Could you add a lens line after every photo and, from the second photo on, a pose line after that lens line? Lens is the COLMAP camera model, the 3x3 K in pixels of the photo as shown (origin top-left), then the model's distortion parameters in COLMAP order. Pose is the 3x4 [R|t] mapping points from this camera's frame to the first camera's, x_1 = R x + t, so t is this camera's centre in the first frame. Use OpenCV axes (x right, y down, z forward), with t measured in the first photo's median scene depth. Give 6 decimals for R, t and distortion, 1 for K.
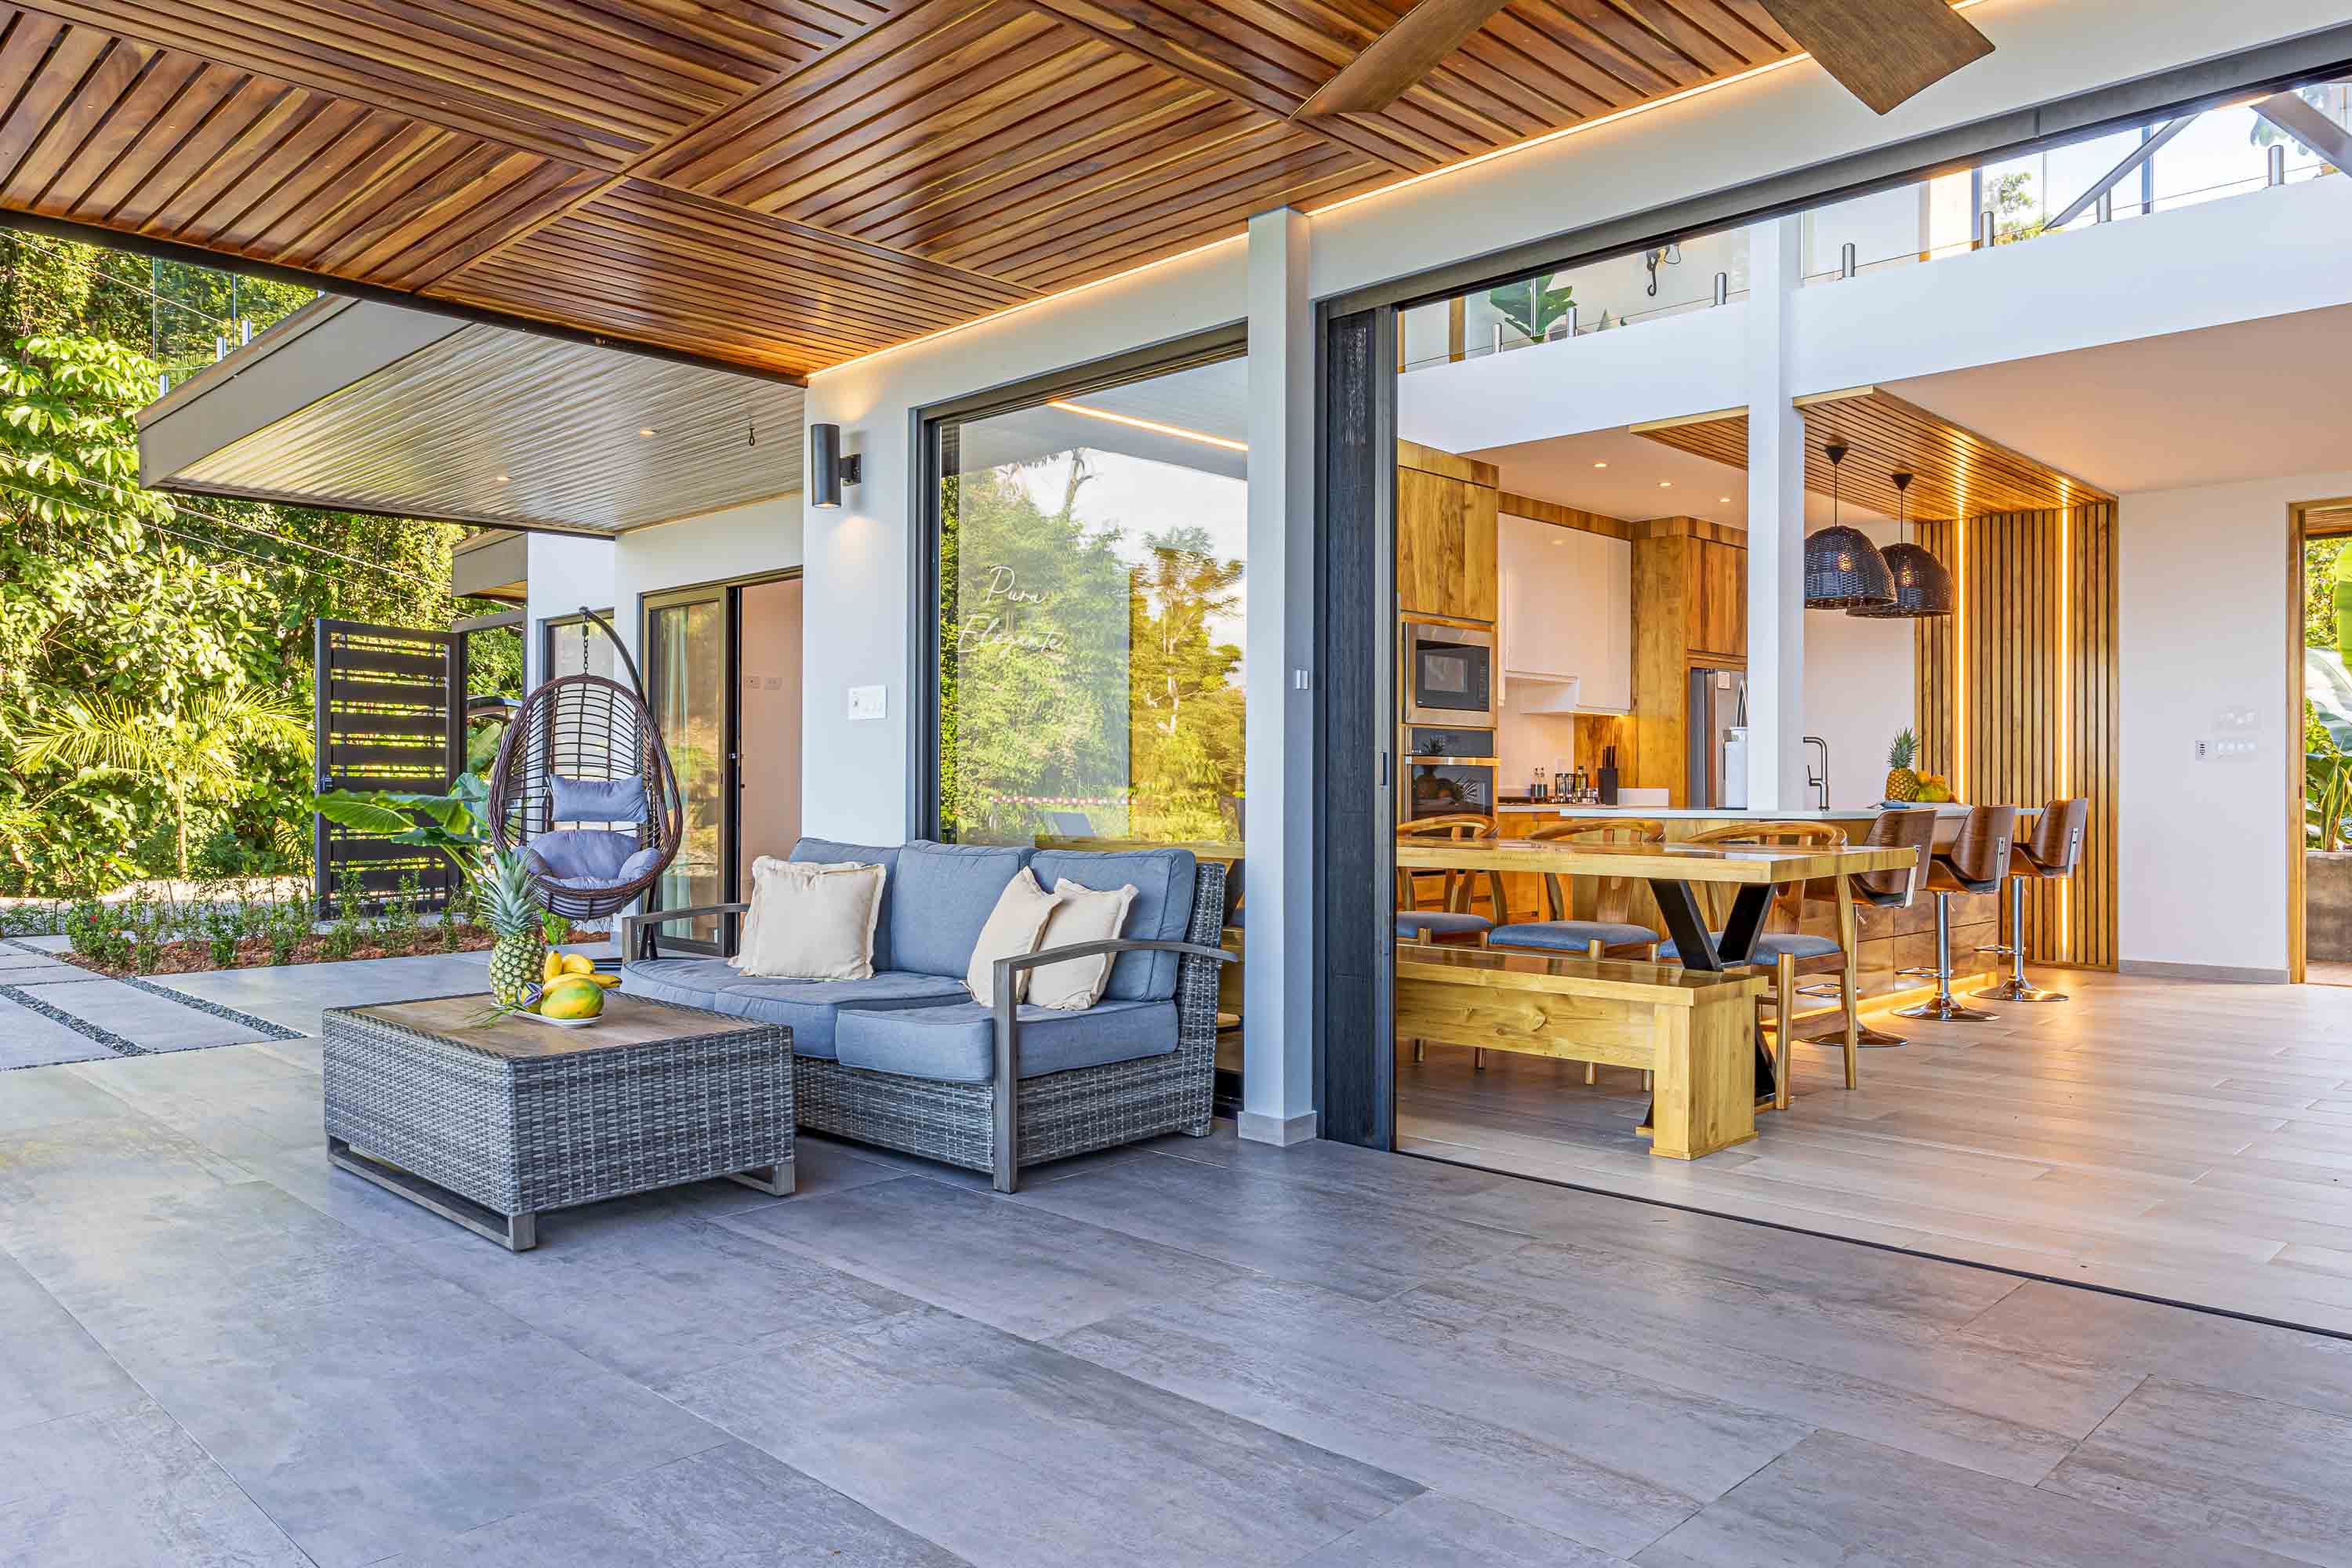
lens RADIAL K [[1627.5, 0, 1173.8], [0, 1627.5, 786.4], [0, 0, 1]] dist [-0.000494, -0.000651]
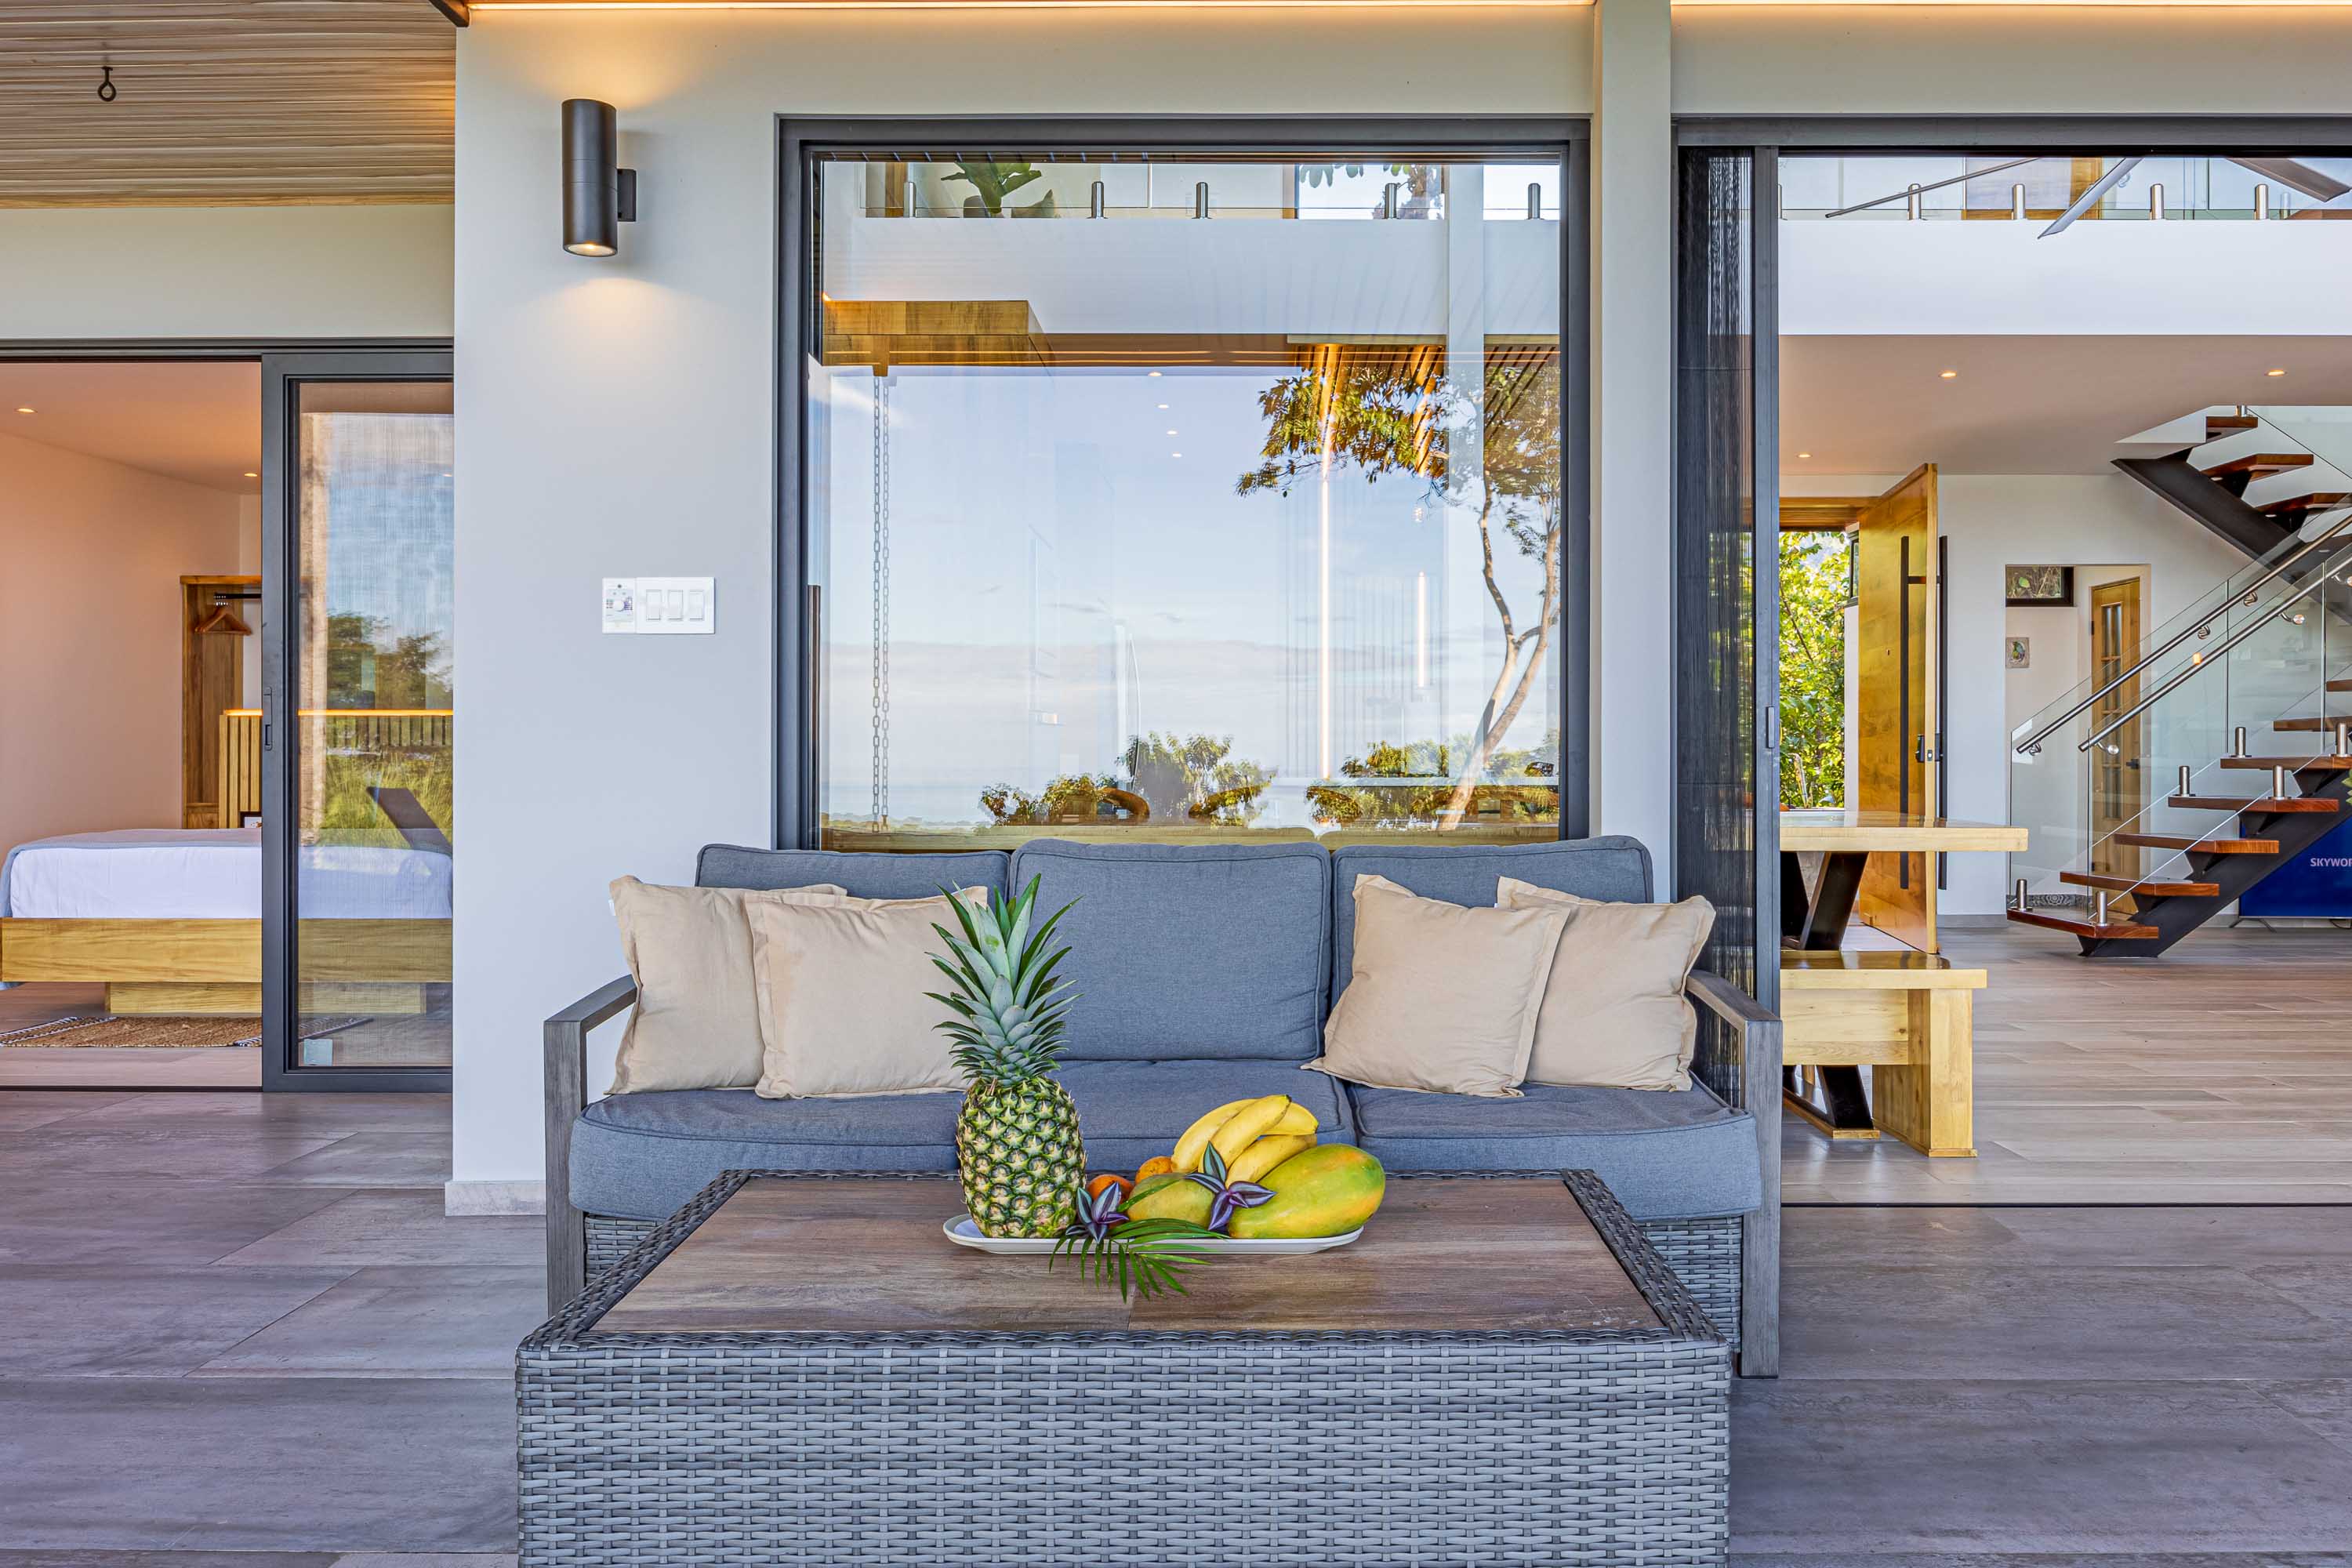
lens RADIAL K [[1771.7, 0, 1175.5], [0, 1771.7, 773.2], [0, 0, 1]] dist [0.002476, -0.003469]
pose [[0.712490, -0.008401, 0.701632, -0.702965], [0.002554, 0.999953, 0.009380, 0.002114], [-0.701678, -0.004891, 0.712478, 0.599010]]
